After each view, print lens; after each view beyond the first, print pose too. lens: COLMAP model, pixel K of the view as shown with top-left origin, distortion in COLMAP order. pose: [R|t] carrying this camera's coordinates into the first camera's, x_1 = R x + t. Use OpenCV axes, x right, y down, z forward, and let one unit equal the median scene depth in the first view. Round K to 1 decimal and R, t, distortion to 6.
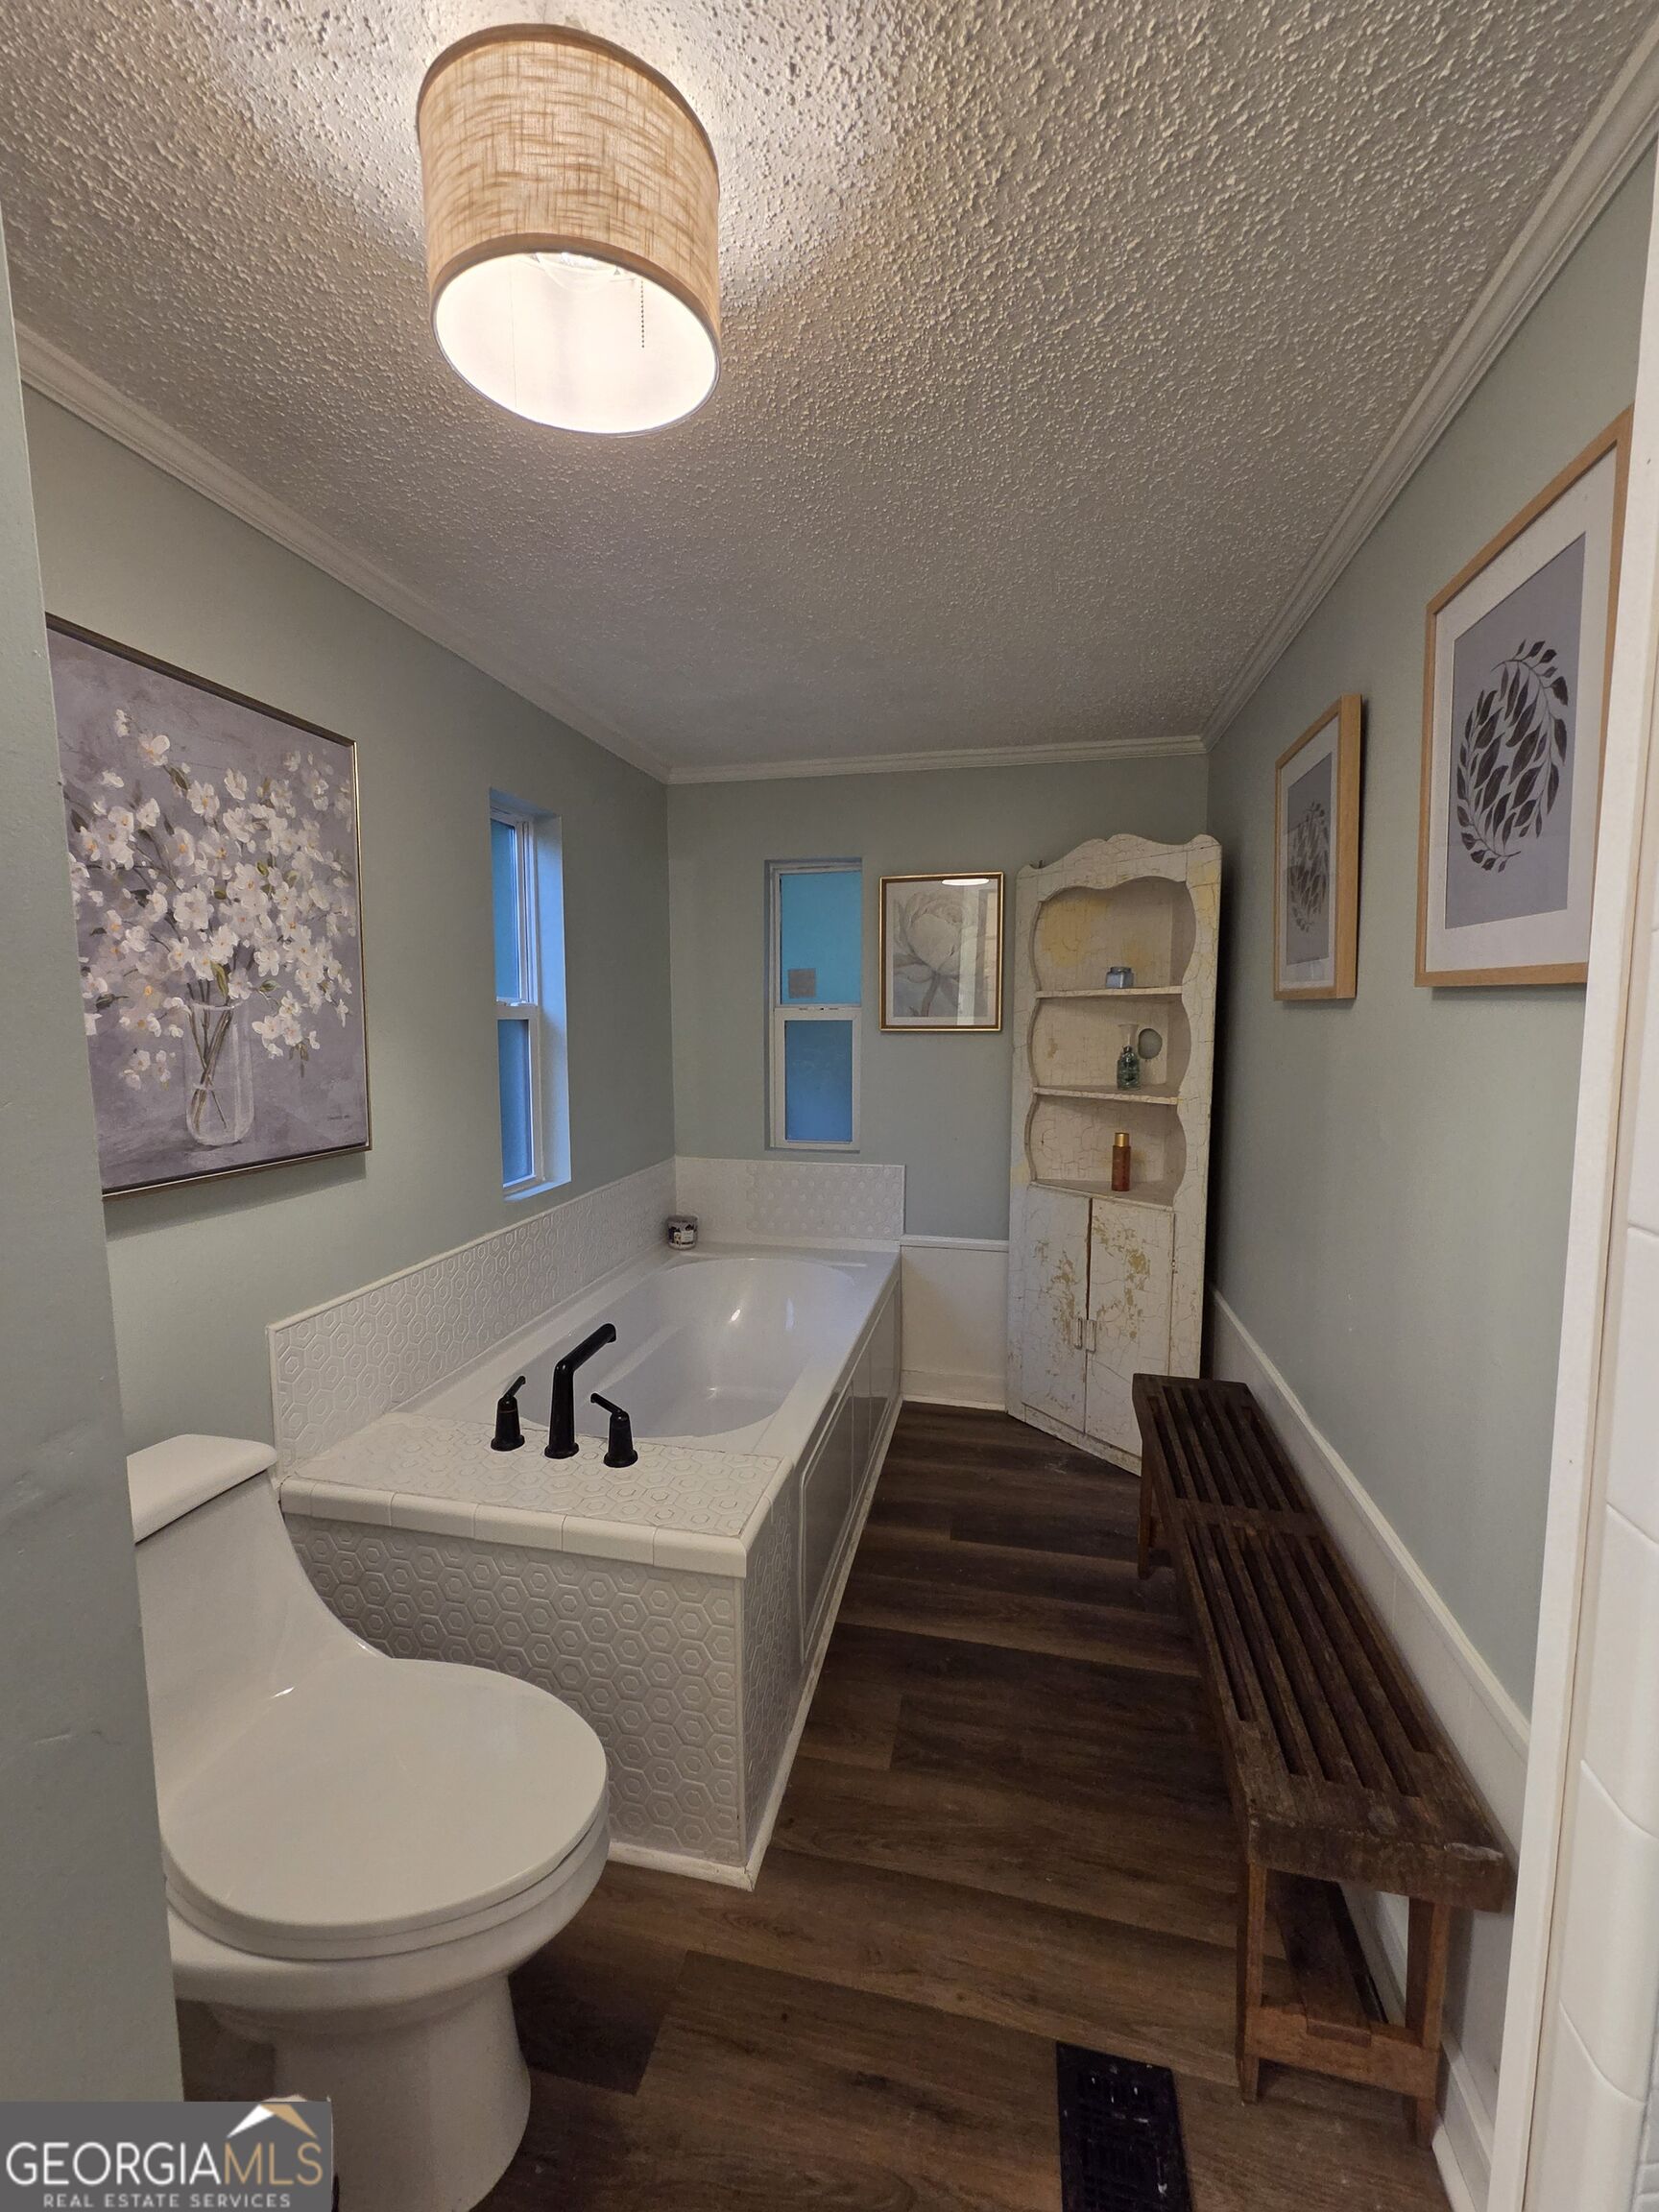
lens RADIAL K [[906.7, 0, 824.6], [0, 906.7, 1112.8], [0, 0, 1]] dist [0.002220, 0.000738]
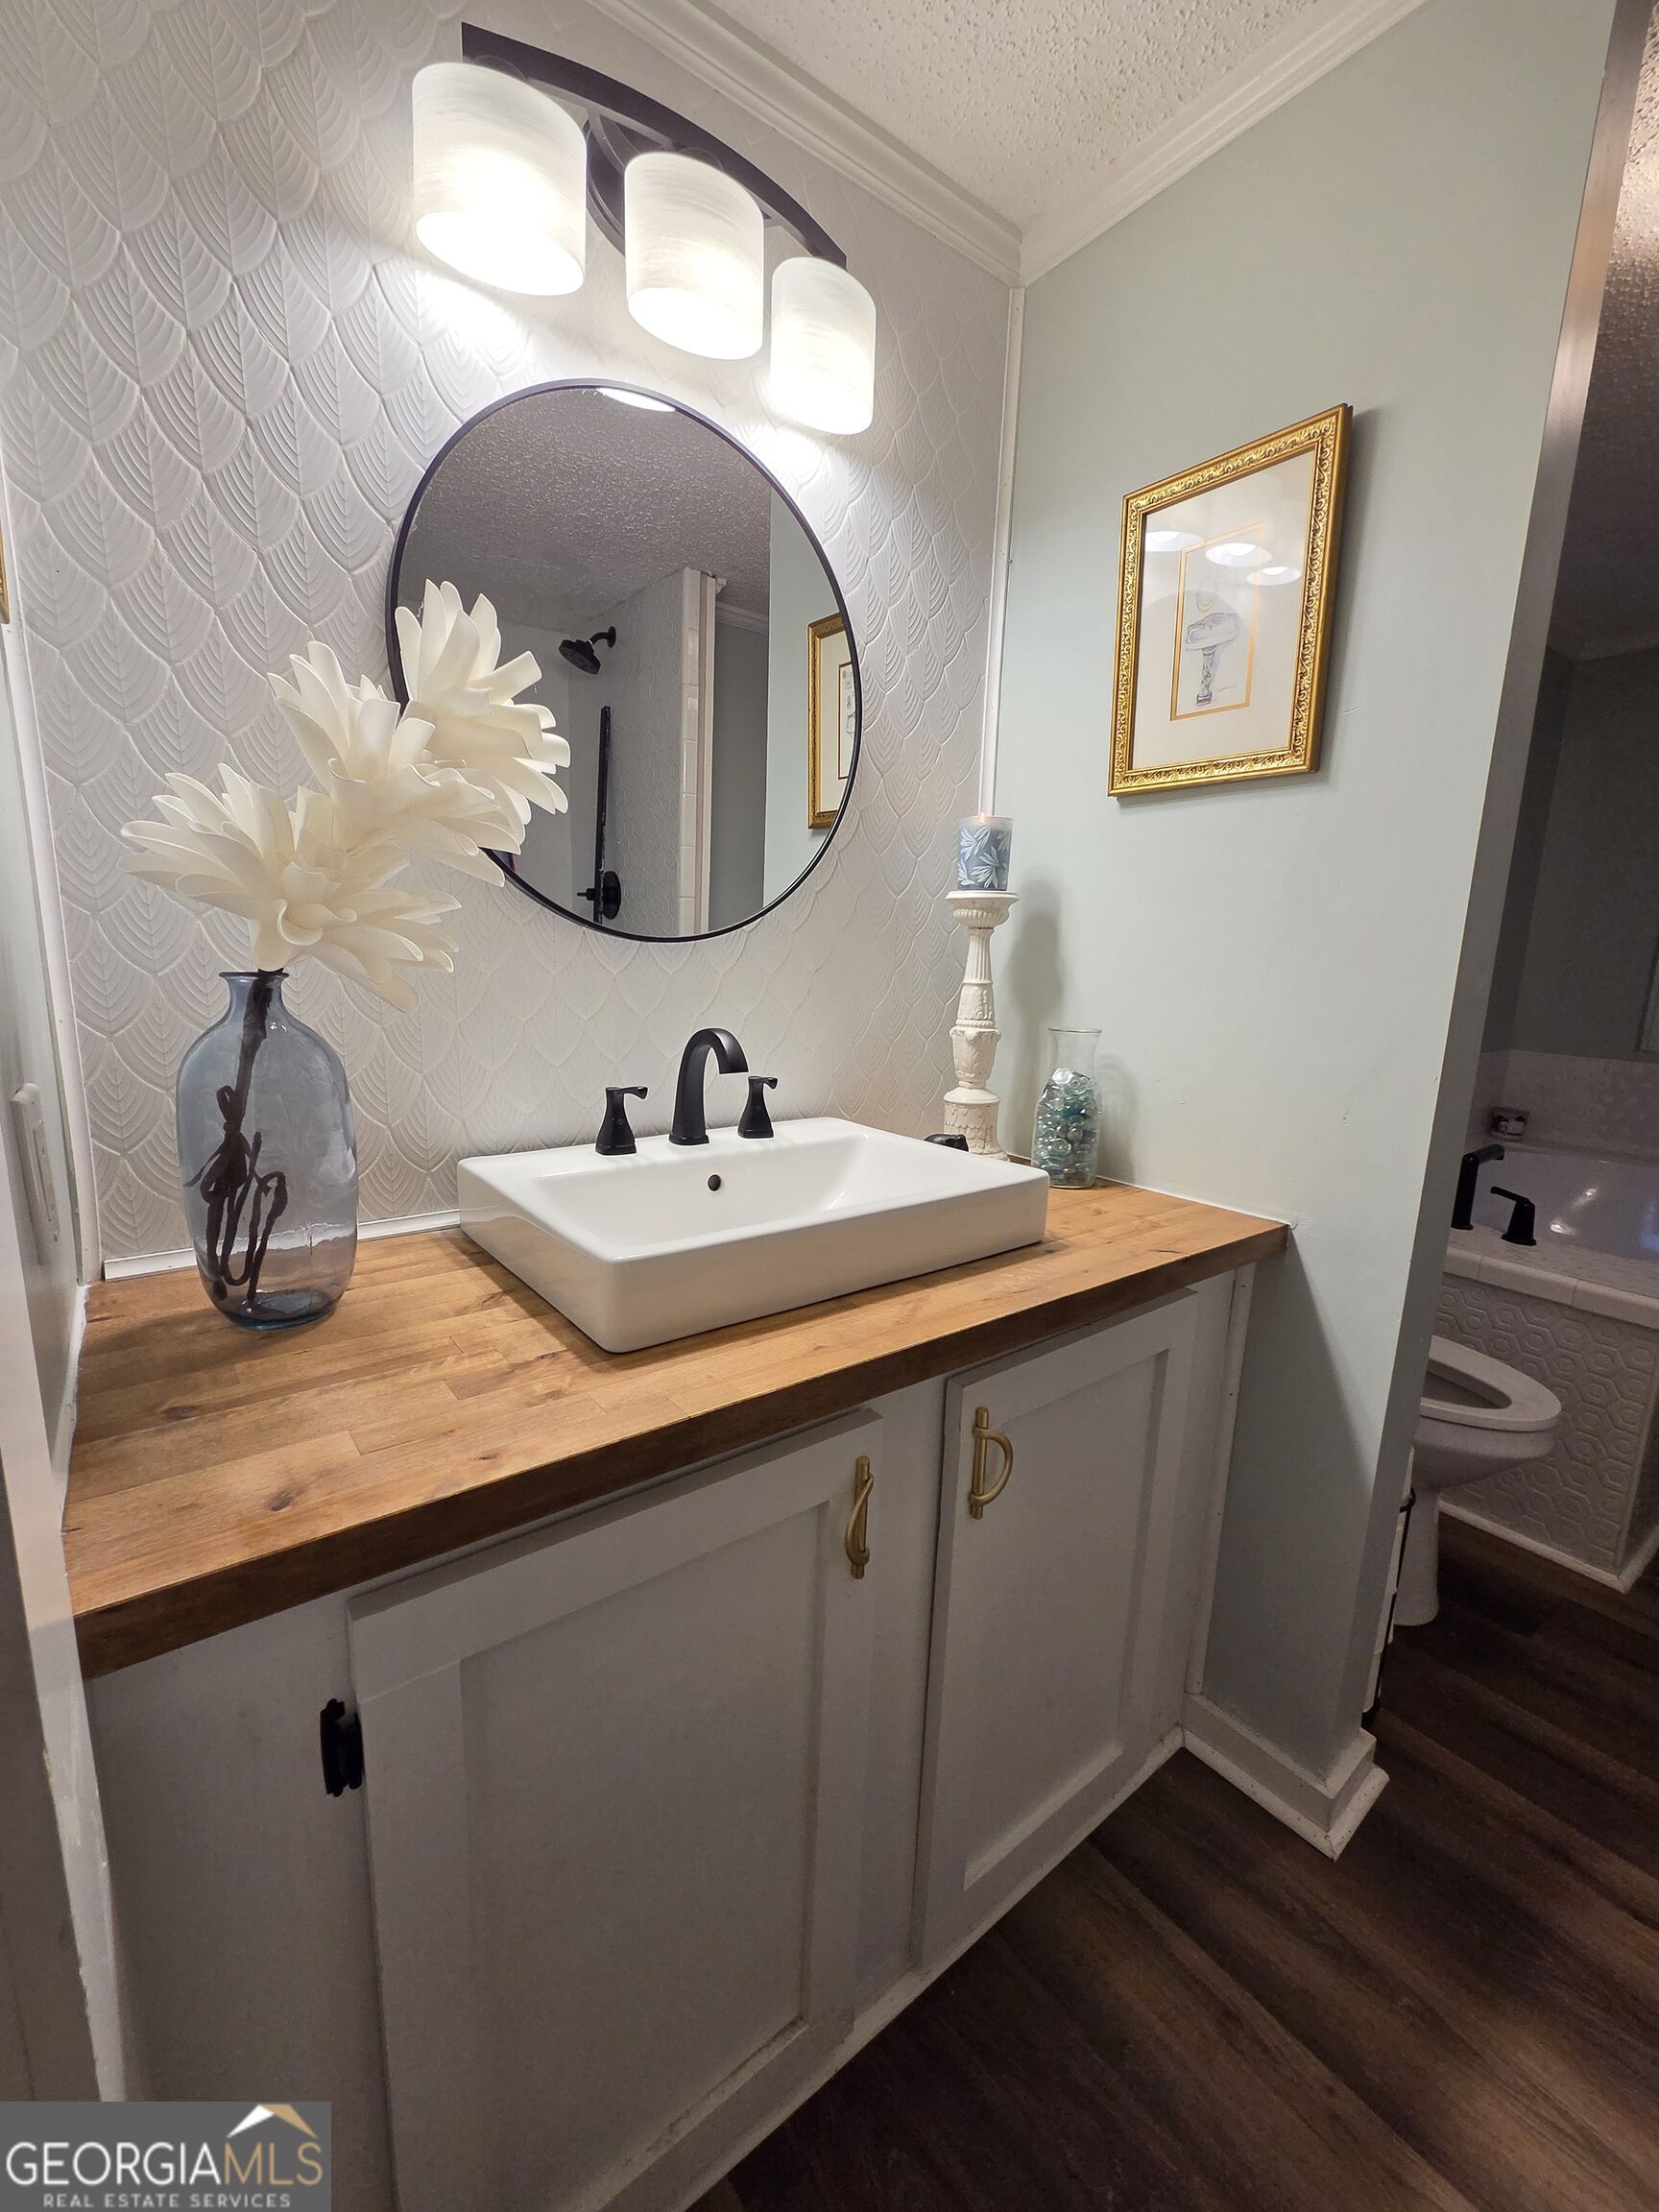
lens RADIAL K [[906.7, 0, 824.6], [0, 906.7, 1112.8], [0, 0, 1]] dist [0.002220, 0.000738]
pose [[0.756208, 0.146689, -0.637677, -0.178120], [-0.104508, 0.989114, 0.103599, 0.187230], [0.645932, -0.011700, 0.763305, -0.506844]]
